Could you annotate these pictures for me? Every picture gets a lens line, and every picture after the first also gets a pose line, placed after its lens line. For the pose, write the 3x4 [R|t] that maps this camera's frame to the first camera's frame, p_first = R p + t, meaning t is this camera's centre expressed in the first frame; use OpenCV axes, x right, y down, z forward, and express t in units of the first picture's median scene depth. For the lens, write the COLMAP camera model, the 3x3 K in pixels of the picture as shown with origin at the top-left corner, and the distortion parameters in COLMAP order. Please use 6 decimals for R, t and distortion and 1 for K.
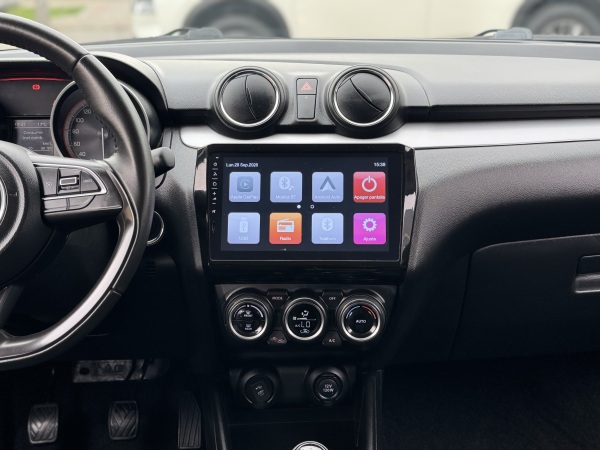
lens RADIAL K [[832.1, 0, 299.0], [0, 832.1, 227.0], [0, 0, 1]] dist [0.076117, 0.000000]
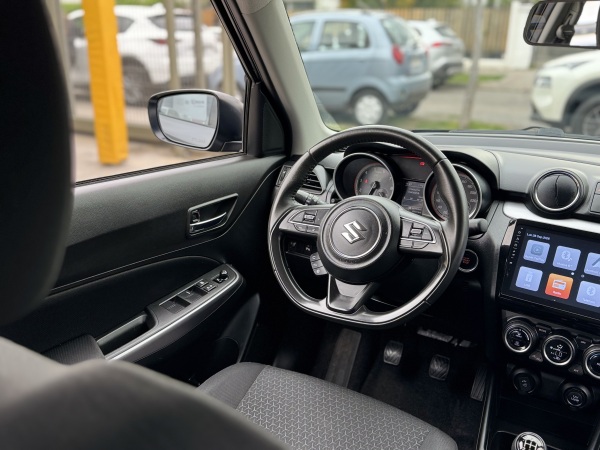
lens RADIAL K [[541.6, 0, 286.1], [0, 541.6, 224.3], [0, 0, 1]] dist [0.009336, -0.059718]
pose [[0.815555, 0.199650, -0.543148, 0.085163], [-0.191329, 0.978843, 0.072516, -0.079884], [0.546135, 0.044780, 0.836500, -0.053393]]
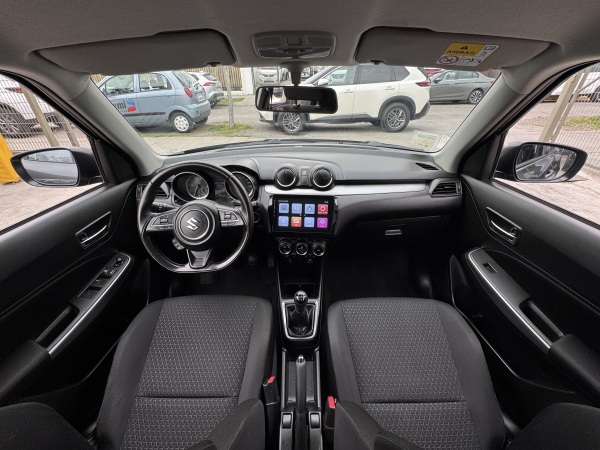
lens RADIAL K [[245.2, 0, 300.3], [0, 245.2, 225.8], [0, 0, 1]] dist [-0.010897, 0.000335]
pose [[0.999134, 0.022932, -0.034726, 0.032380], [-0.014595, 0.974560, 0.223651, -0.193475], [0.038971, -0.222951, 0.974050, 0.066608]]
